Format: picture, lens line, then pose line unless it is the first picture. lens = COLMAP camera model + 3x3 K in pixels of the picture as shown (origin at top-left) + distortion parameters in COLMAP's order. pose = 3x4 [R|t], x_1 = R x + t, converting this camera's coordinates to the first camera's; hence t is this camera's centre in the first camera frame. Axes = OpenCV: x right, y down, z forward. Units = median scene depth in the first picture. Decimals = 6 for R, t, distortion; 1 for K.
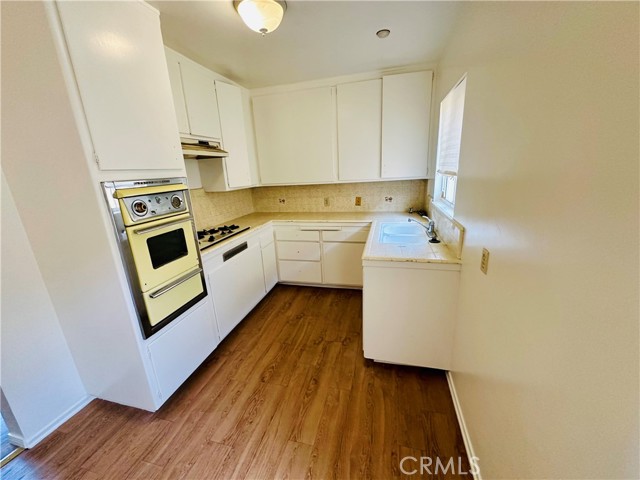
lens RADIAL K [[255.8, 0, 319.8], [0, 255.8, 240.3], [0, 0, 1]] dist [-0.001829, -0.000076]
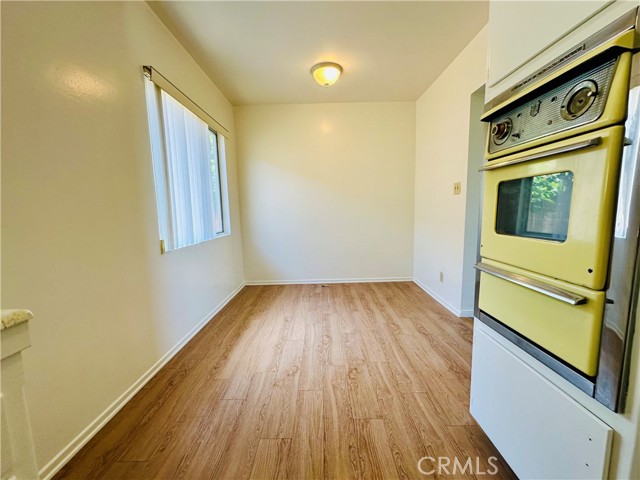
lens RADIAL K [[255.8, 0, 322.1], [0, 255.8, 239.9], [0, 0, 1]] dist [-0.001829, -0.000076]
pose [[-0.961696, 0.105197, -0.253128, -0.072230], [-0.011044, 0.907811, 0.419234, -0.134015], [0.273894, 0.405971, -0.871877, 1.437593]]
